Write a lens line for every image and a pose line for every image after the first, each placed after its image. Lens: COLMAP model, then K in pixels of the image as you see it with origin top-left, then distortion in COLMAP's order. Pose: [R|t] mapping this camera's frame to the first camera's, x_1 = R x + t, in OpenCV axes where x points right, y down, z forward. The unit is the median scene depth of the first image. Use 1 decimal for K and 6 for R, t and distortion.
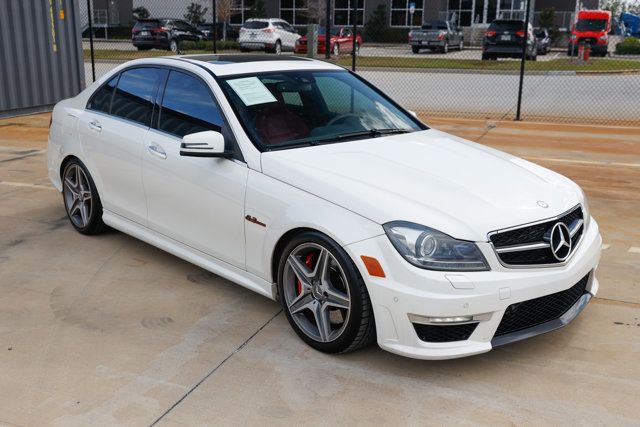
lens RADIAL K [[694.7, 0, 321.1], [0, 694.7, 217.6], [0, 0, 1]] dist [0.042286, 0.000000]
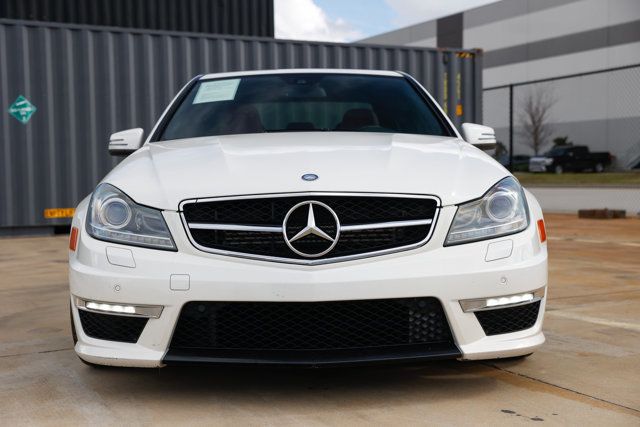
lens RADIAL K [[886.7, 0, 320.0], [0, 886.7, 213.5], [0, 0, 1]] dist [0.134679, 0.000000]
pose [[0.750637, 0.007955, -0.660667, 0.905290], [-0.150221, 0.975795, -0.158929, 0.152112], [0.643411, 0.218544, 0.733663, 0.382077]]
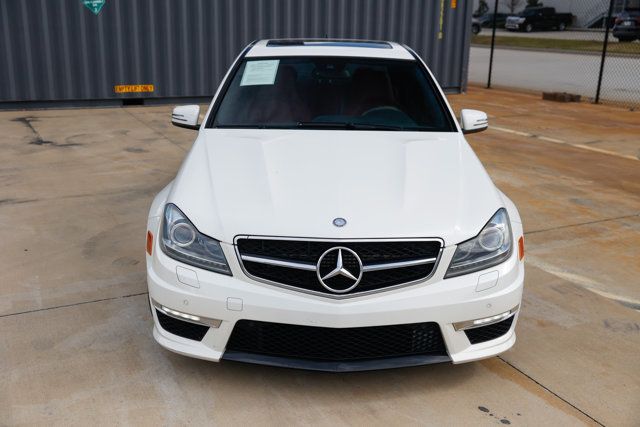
lens RADIAL K [[700.4, 0, 321.0], [0, 700.4, 210.4], [0, 0, 1]] dist [0.034569, 0.000000]
pose [[0.740186, 0.187605, -0.645701, 0.850129], [-0.186764, 0.979865, 0.070601, -0.089614], [0.645945, 0.068336, 0.760320, 0.346774]]
